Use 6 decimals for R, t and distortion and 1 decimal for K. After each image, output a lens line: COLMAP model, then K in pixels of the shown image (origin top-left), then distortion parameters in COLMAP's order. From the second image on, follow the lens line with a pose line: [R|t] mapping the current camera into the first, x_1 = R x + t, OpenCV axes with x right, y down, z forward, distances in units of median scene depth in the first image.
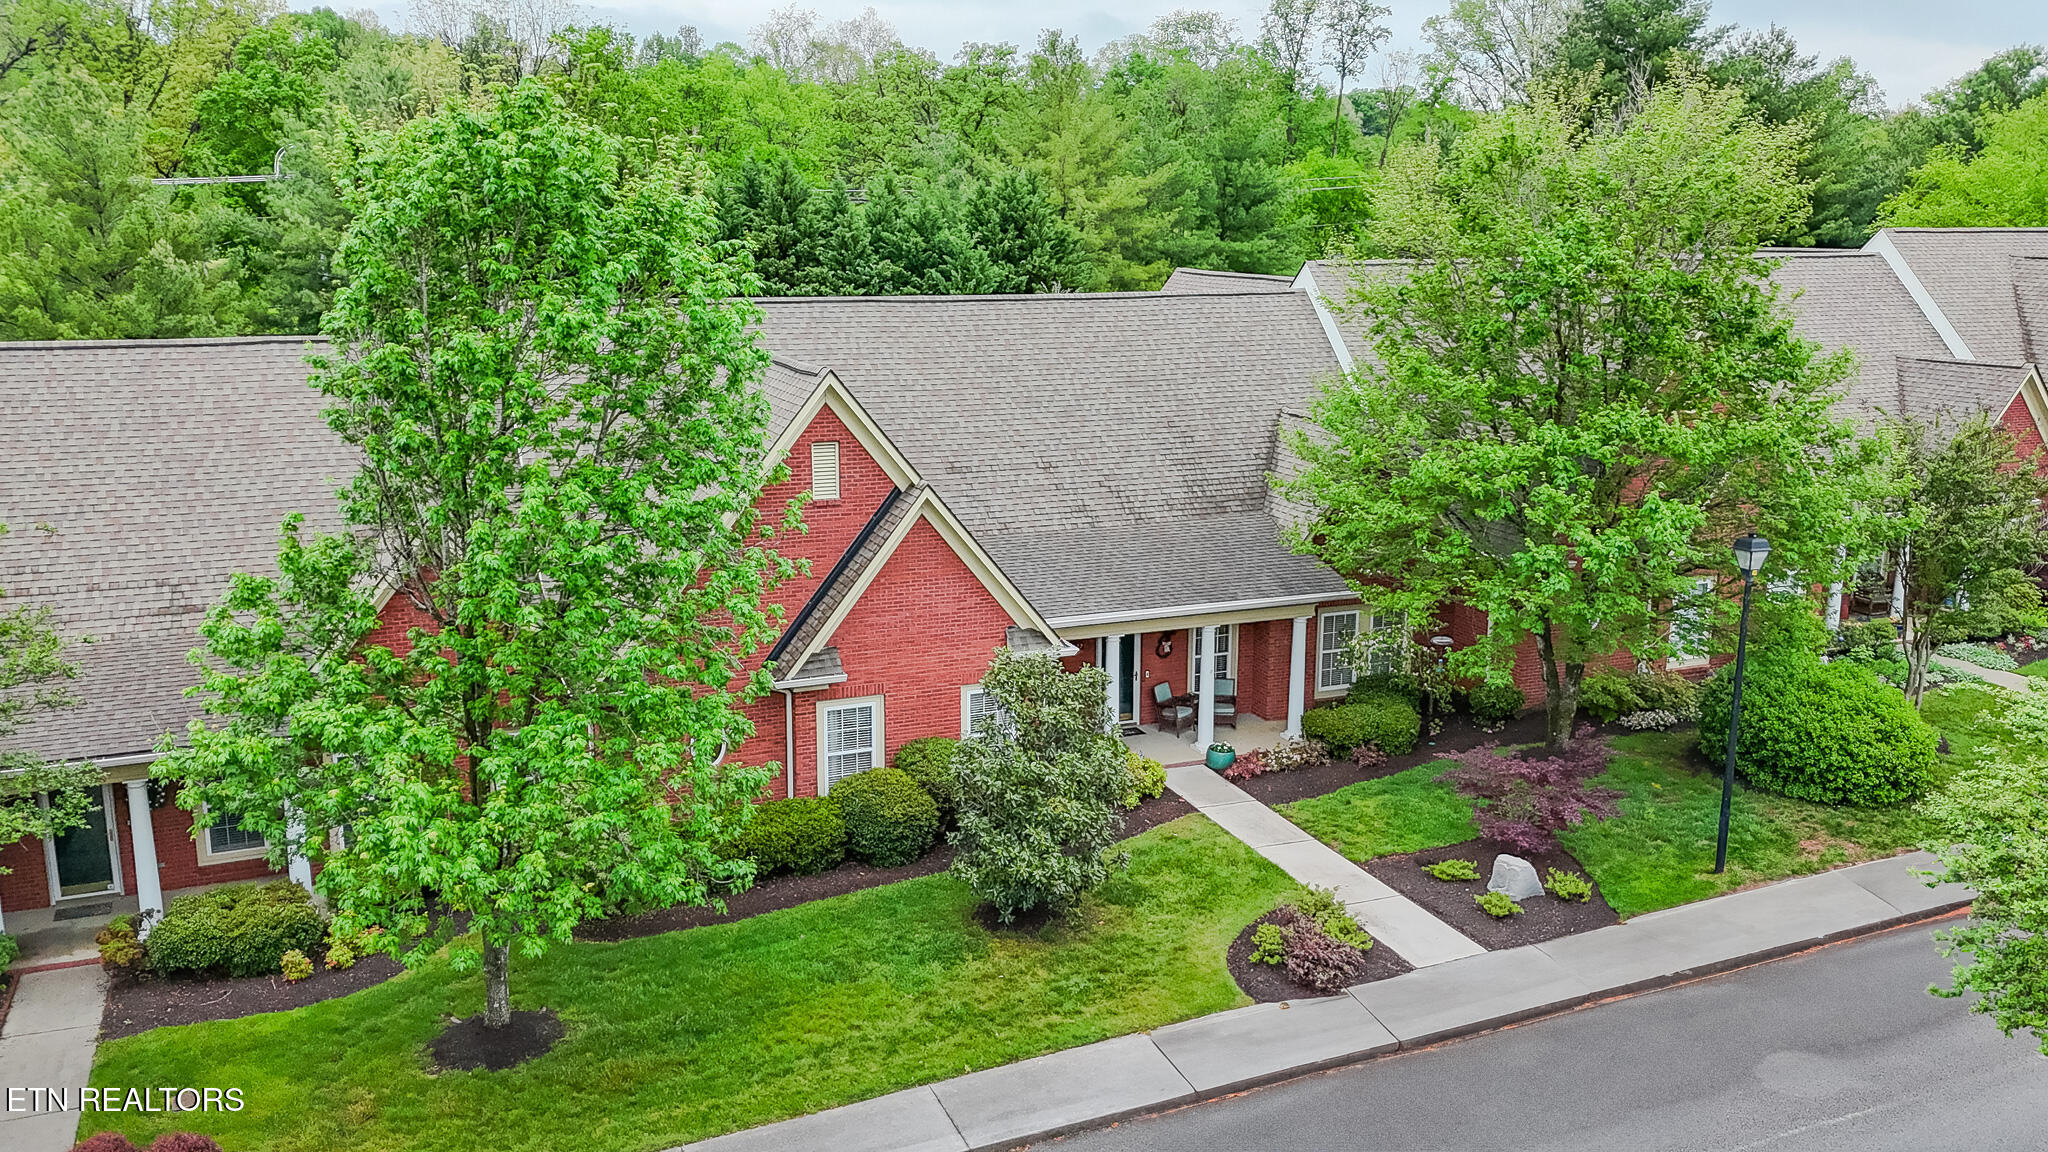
lens RADIAL K [[1661.6, 0, 1060.1], [0, 1661.6, 529.0], [0, 0, 1]] dist [0.045967, -0.003832]
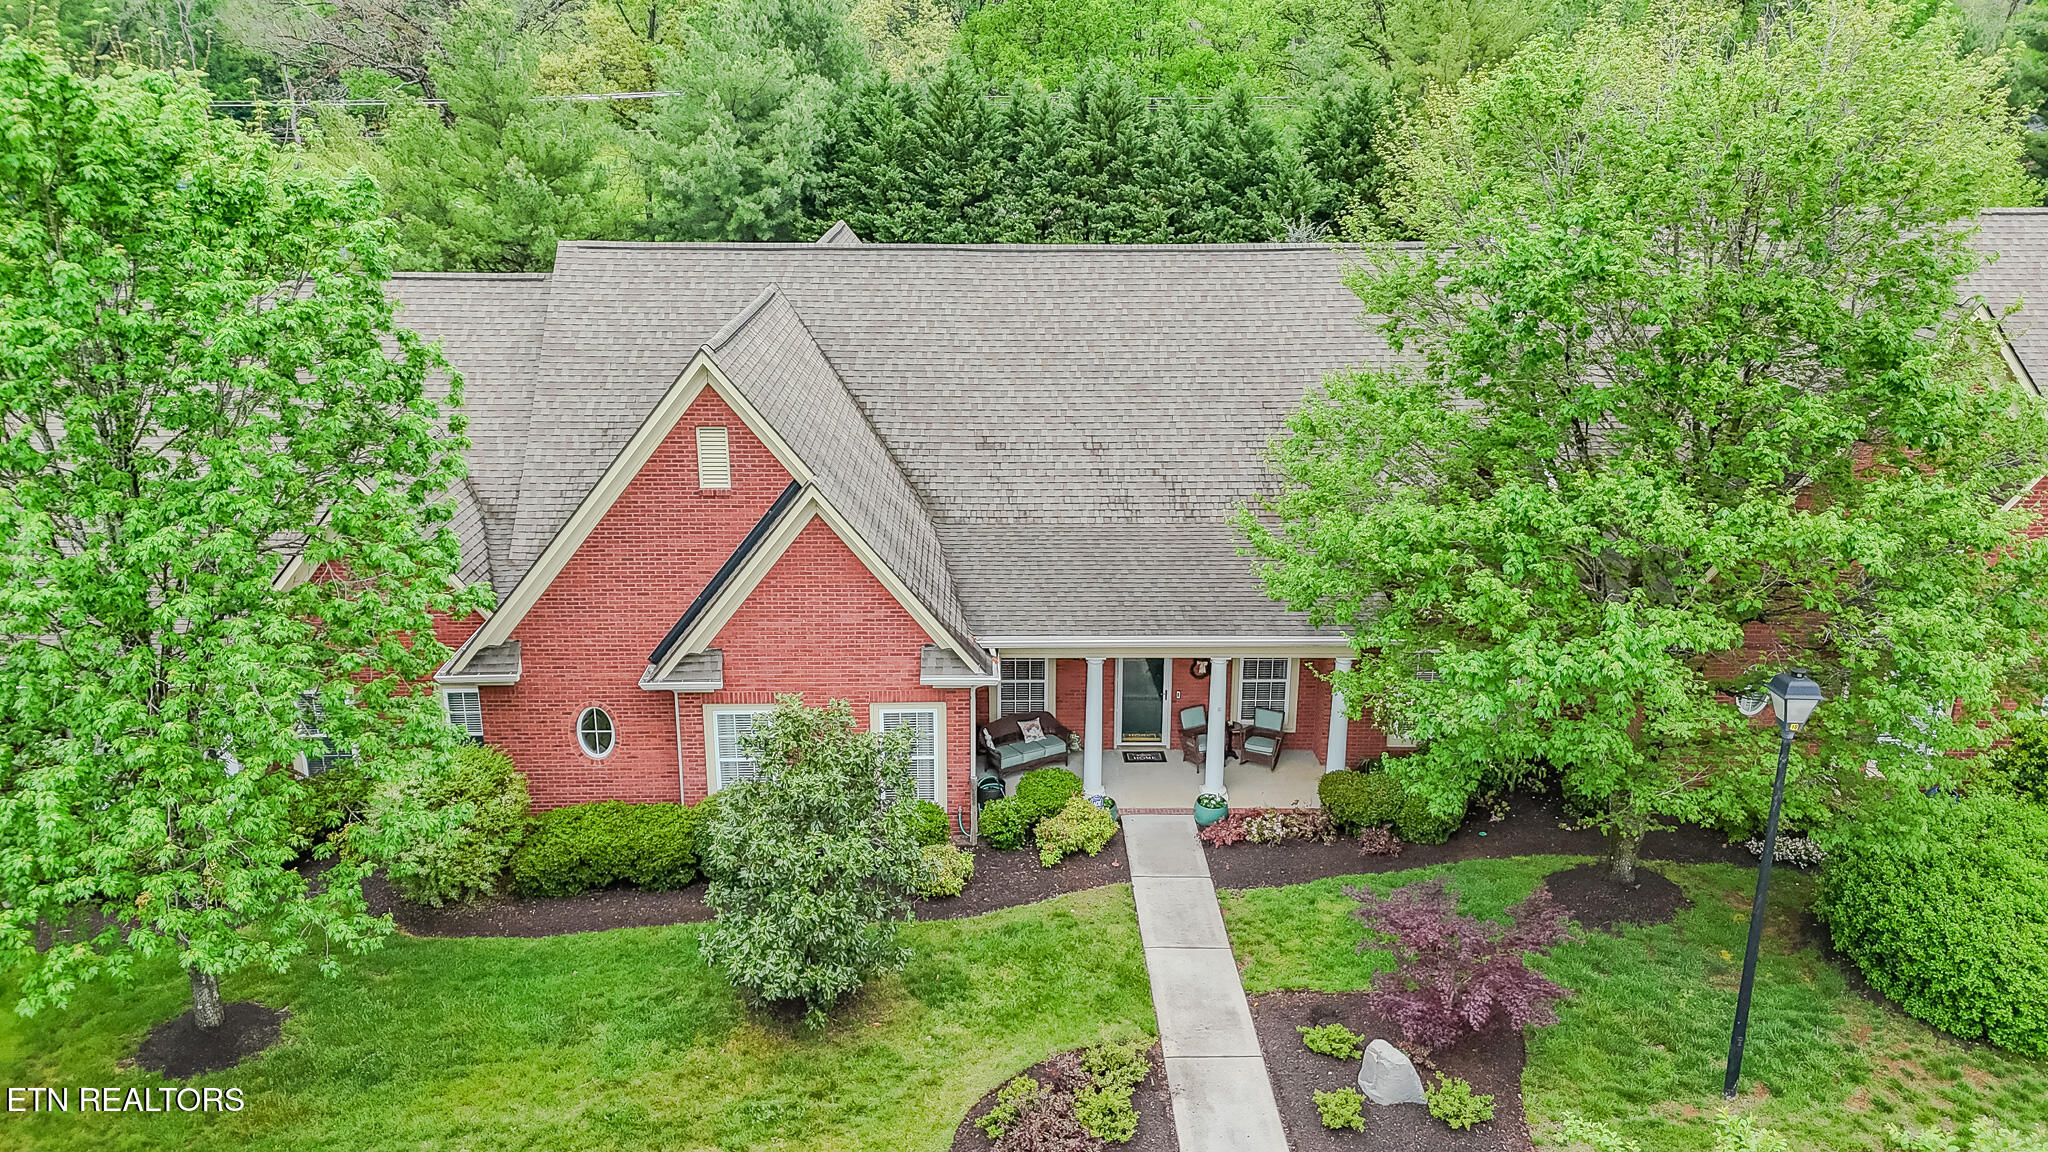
lens RADIAL K [[1522.5, 0, 1024.0], [0, 1522.5, 576.0], [0, 0, 1]] dist [0.054331, -0.056422]
pose [[0.928116, 0.109321, -0.355878, 0.304980], [-0.068619, 0.989770, 0.125091, -0.083009], [0.365912, -0.091679, 0.926123, 0.276437]]
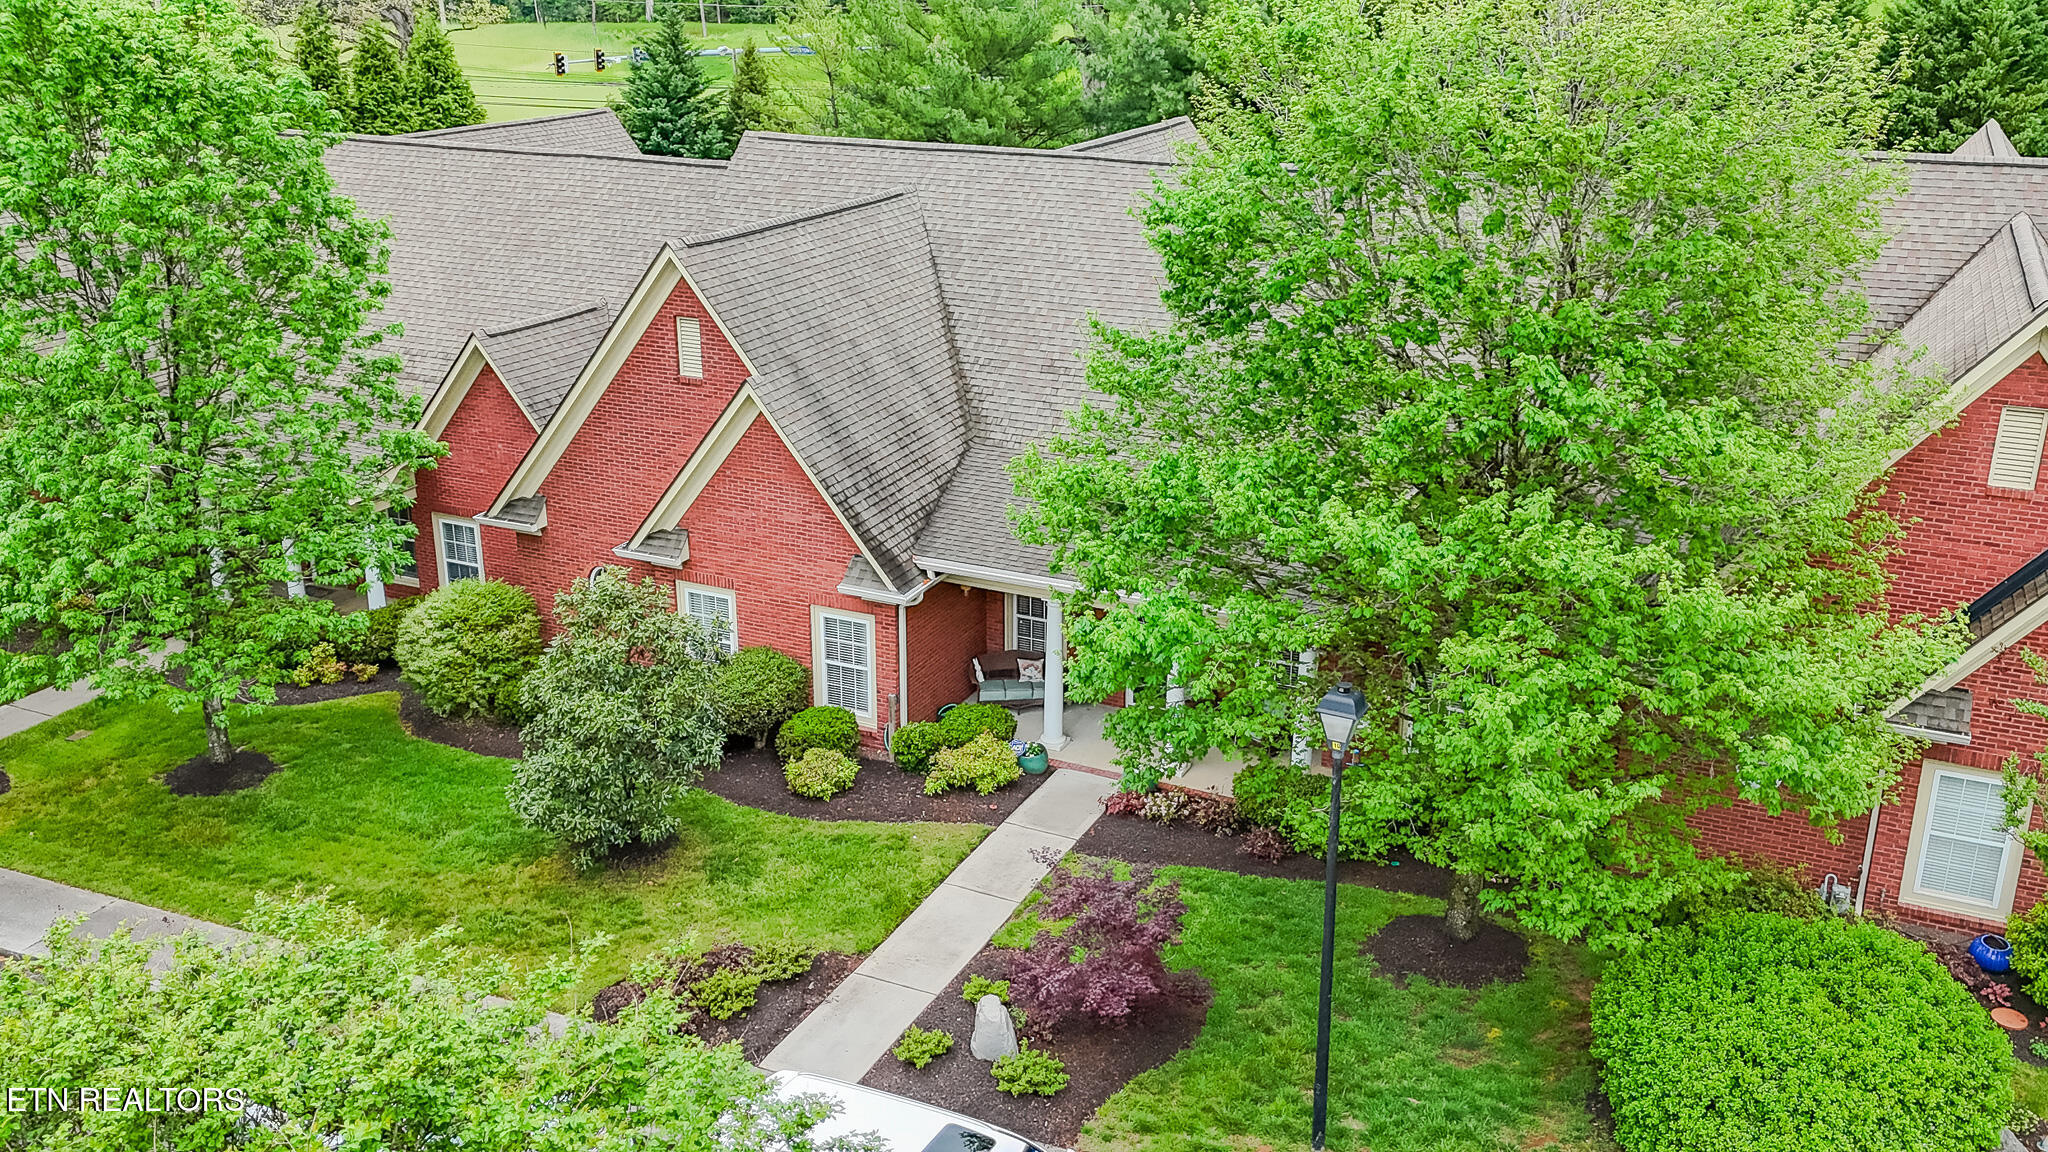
lens RADIAL K [[1806.3, 0, 1008.2], [0, 1806.3, 597.6], [0, 0, 1]] dist [0.071563, -0.116518]
pose [[0.656075, 0.255844, -0.710006, 0.722848], [-0.144362, 0.965957, 0.214678, -0.139739], [0.740760, -0.038347, 0.670675, 0.415694]]
